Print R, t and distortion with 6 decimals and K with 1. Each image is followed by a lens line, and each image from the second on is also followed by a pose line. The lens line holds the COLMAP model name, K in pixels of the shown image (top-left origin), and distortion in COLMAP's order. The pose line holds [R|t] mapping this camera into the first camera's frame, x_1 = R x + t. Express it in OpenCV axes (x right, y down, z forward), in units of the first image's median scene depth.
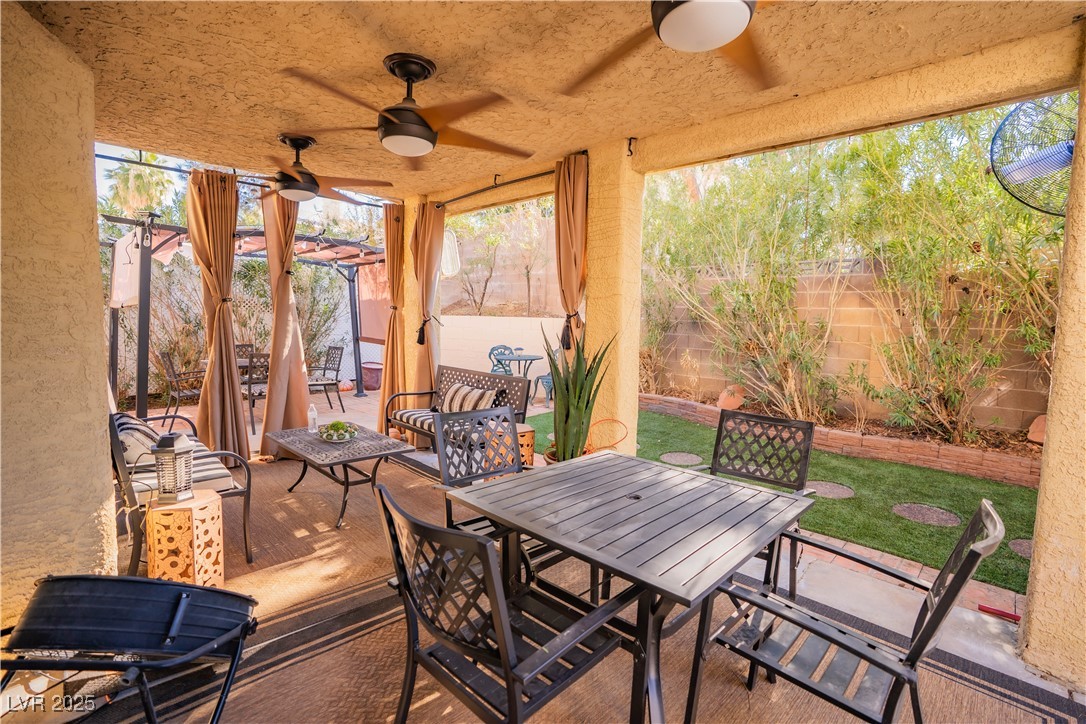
lens RADIAL K [[518.9, 0, 543.0], [0, 518.9, 362.0], [0, 0, 1]] dist [-0.069002, 0.029042]
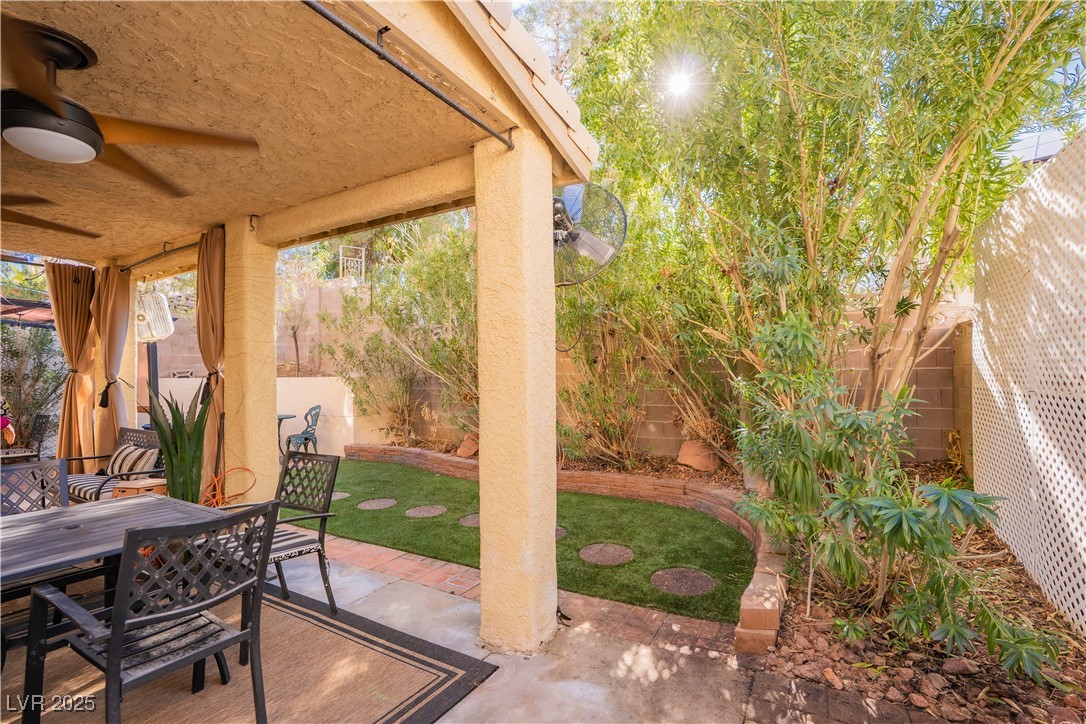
lens RADIAL K [[518.9, 0, 543.0], [0, 518.9, 362.0], [0, 0, 1]] dist [-0.069002, 0.029042]
pose [[0.965916, -0.026414, 0.257505, 0.449541], [0.054955, 0.993029, -0.104278, 0.034258], [-0.252956, 0.114875, 0.960634, -0.185430]]
